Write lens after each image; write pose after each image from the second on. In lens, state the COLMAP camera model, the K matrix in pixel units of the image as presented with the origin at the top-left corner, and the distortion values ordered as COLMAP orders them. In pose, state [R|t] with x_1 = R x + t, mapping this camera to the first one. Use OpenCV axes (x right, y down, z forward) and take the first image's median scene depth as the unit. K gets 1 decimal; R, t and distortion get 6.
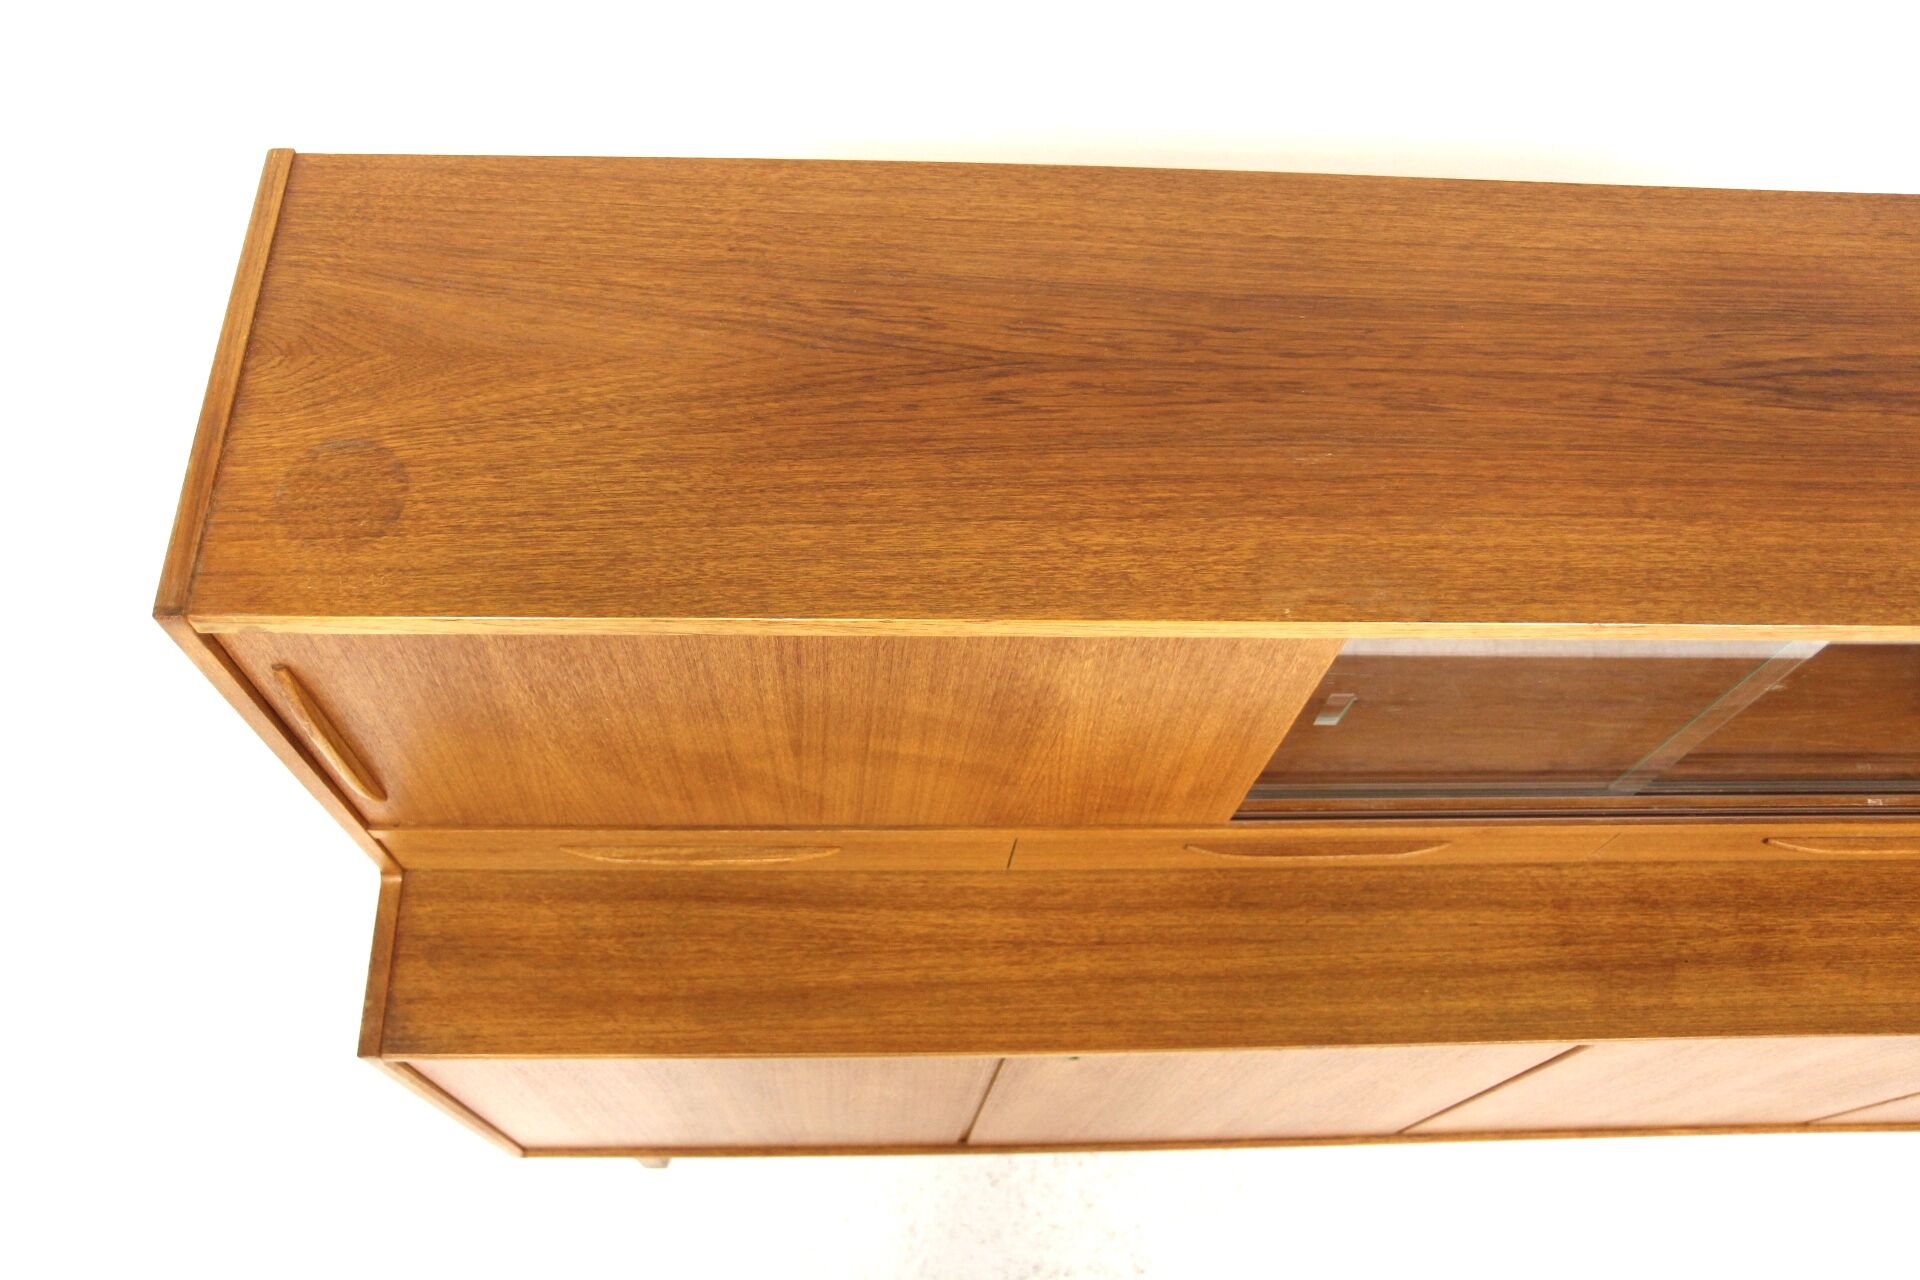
lens RADIAL K [[1501.1, 0, 960.0], [0, 1501.1, 640.0], [0, 0, 1]] dist [-0.104521, 0.103895]
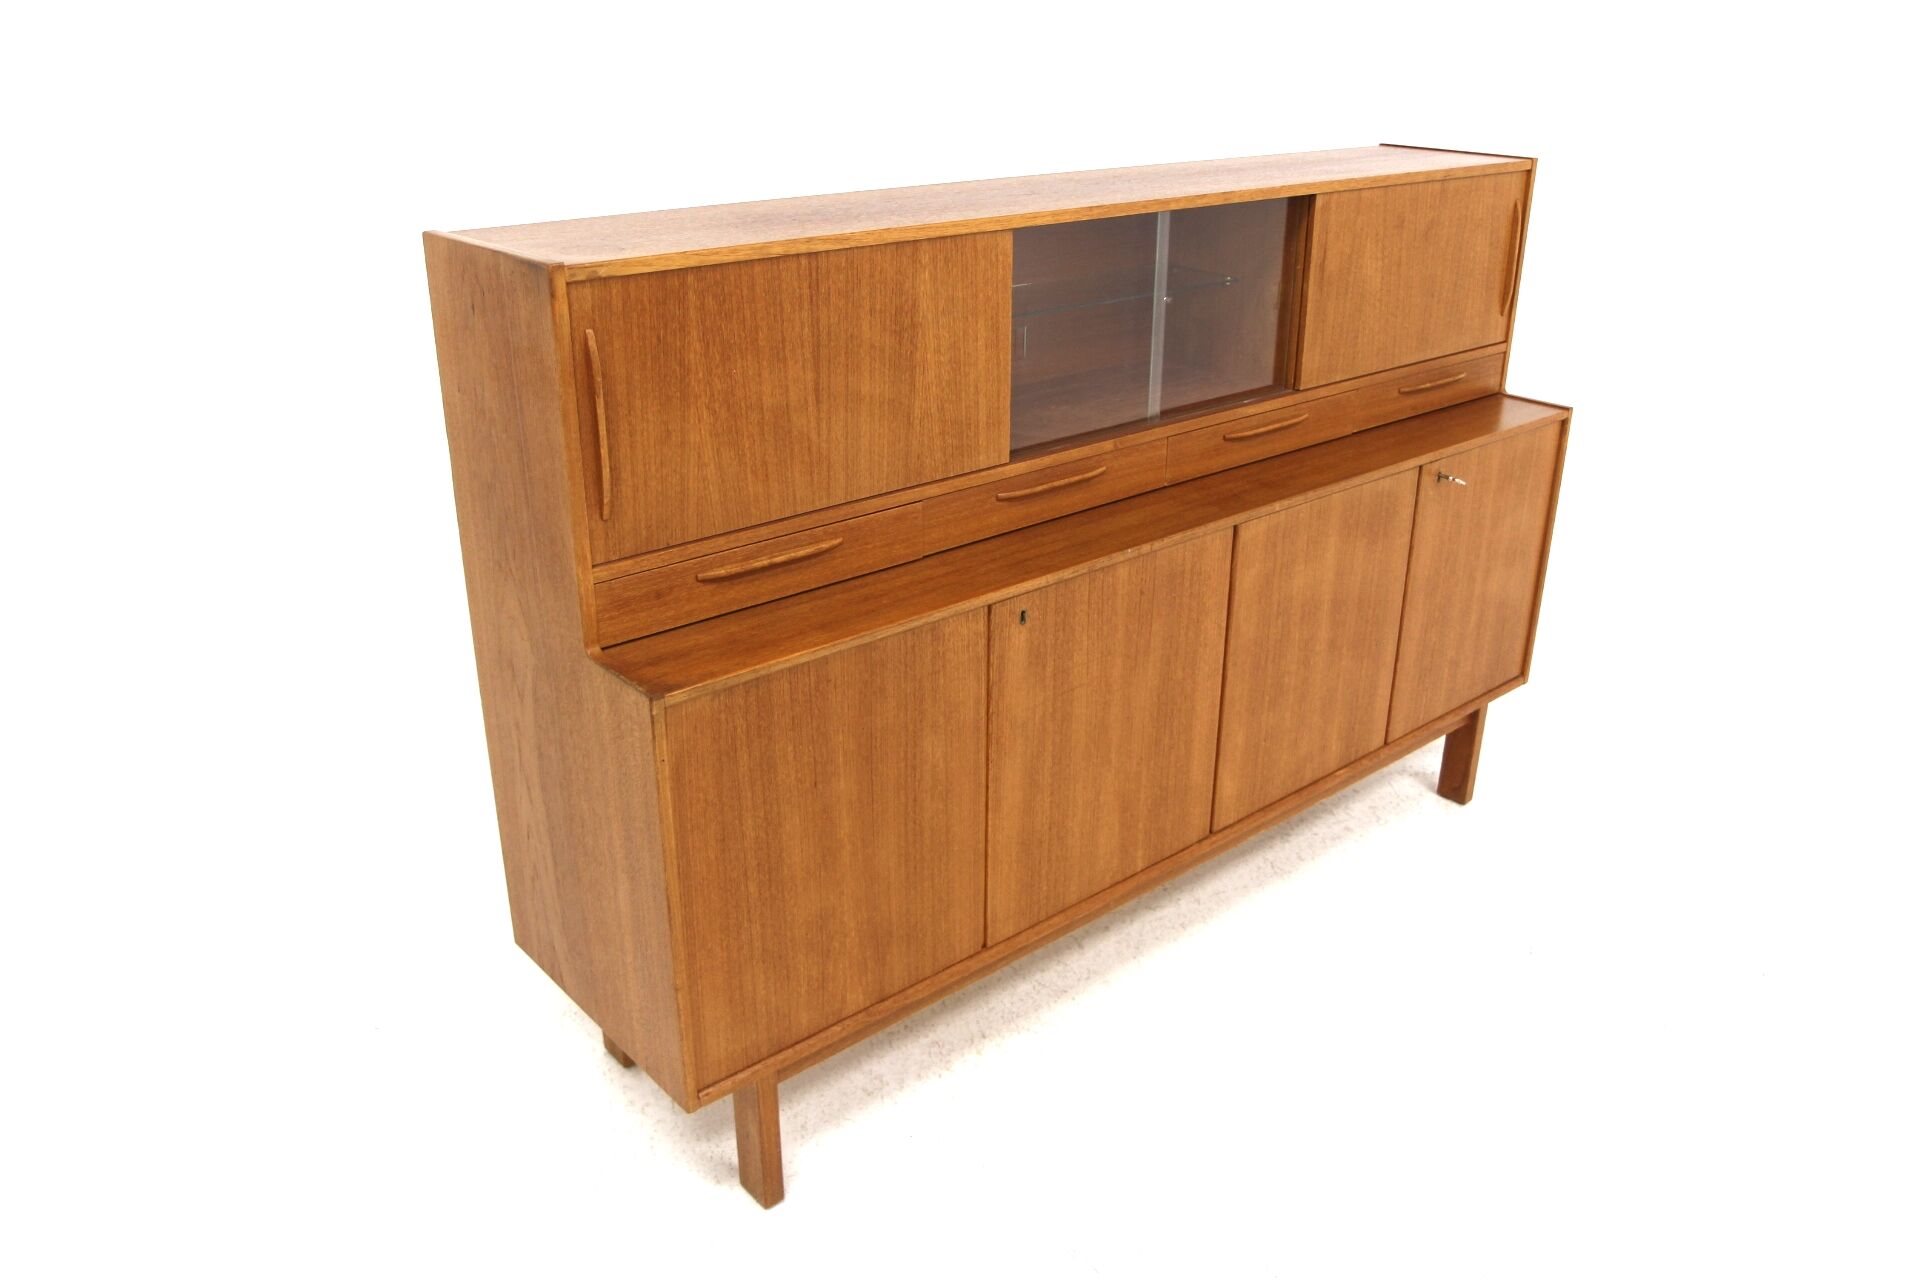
lens RADIAL K [[1501.1, 0, 960.0], [0, 1501.1, 640.0], [0, 0, 1]] dist [-0.104521, 0.103895]
pose [[0.771486, -0.303873, 0.558991, -0.899986], [0.586496, 0.680232, -0.439667, 0.979128], [-0.246641, 0.667043, 0.703009, -0.118285]]
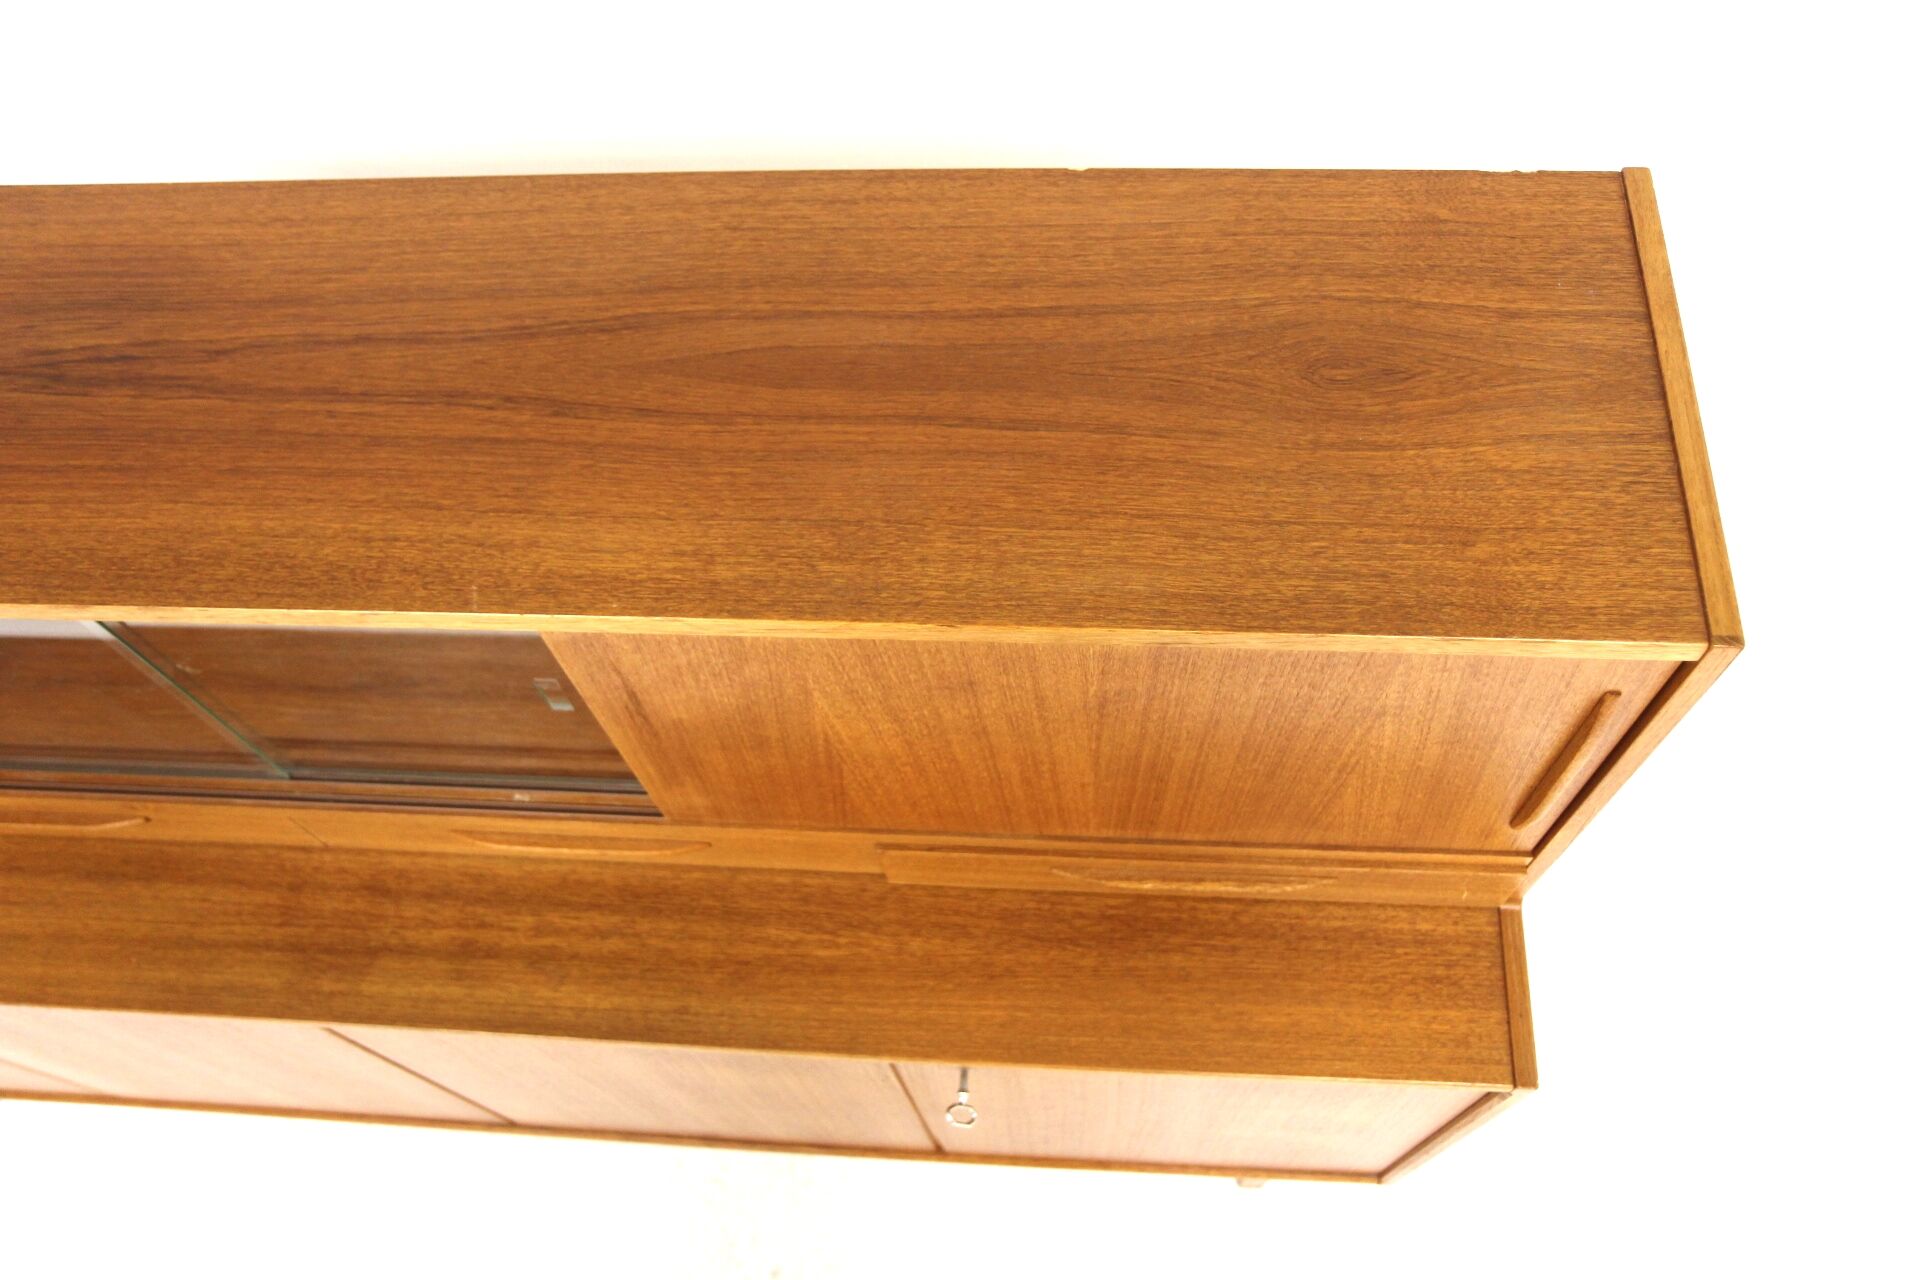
lens RADIAL K [[1501.1, 0, 960.0], [0, 1501.1, 640.0], [0, 0, 1]] dist [-0.104521, 0.103895]
pose [[0.986354, 0.016807, -0.163779, 1.048638], [-0.018173, 0.999811, -0.006846, 0.007437], [0.163633, 0.009729, 0.986473, 0.071057]]
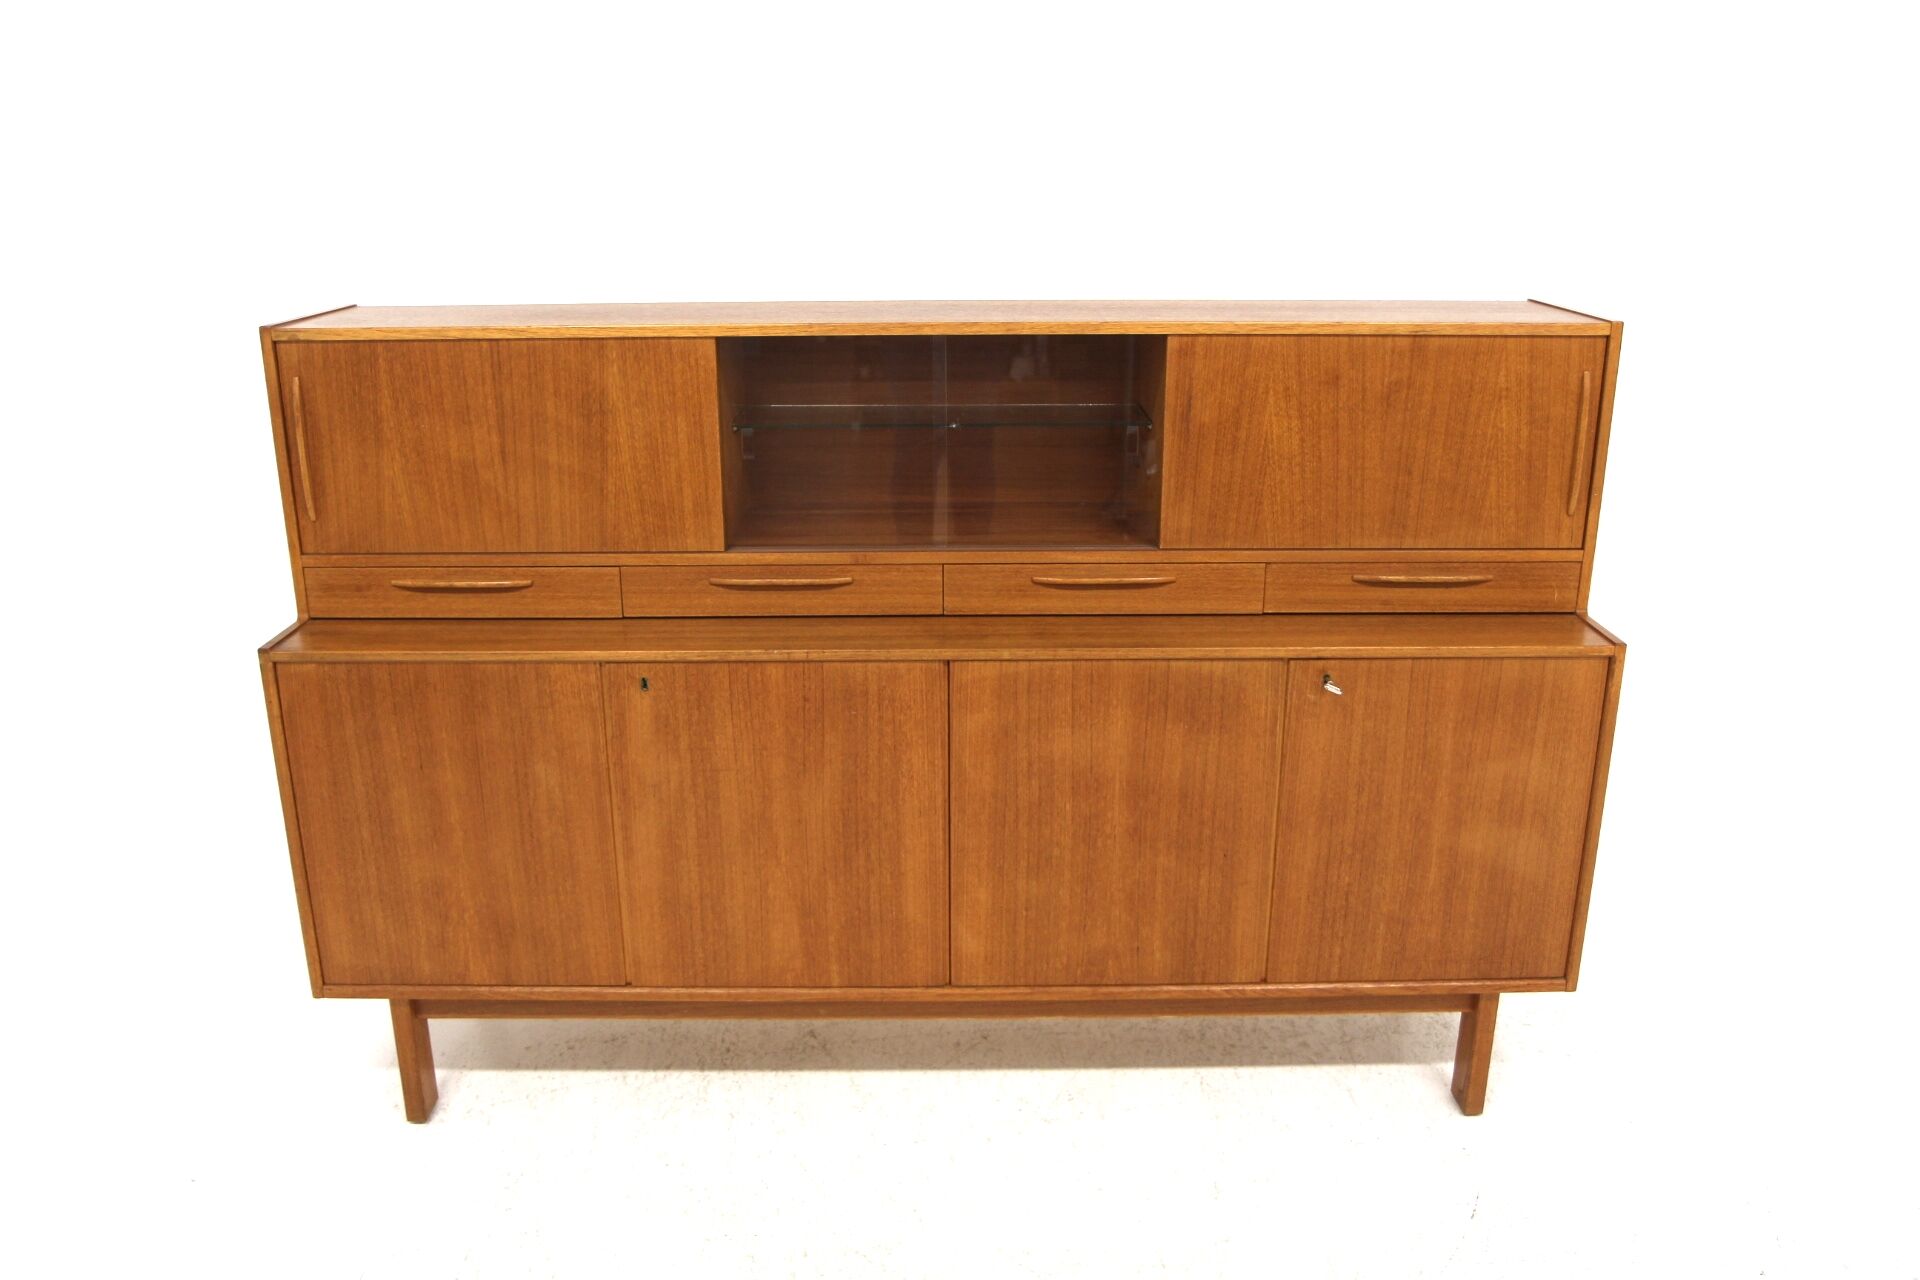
lens RADIAL K [[1501.1, 0, 960.0], [0, 1501.1, 640.0], [0, 0, 1]] dist [-0.104521, 0.103895]
pose [[0.997856, -0.056104, -0.033714, 0.517947], [0.015477, 0.702712, -0.711306, 1.520752], [0.063598, 0.709259, 0.702073, -0.265980]]
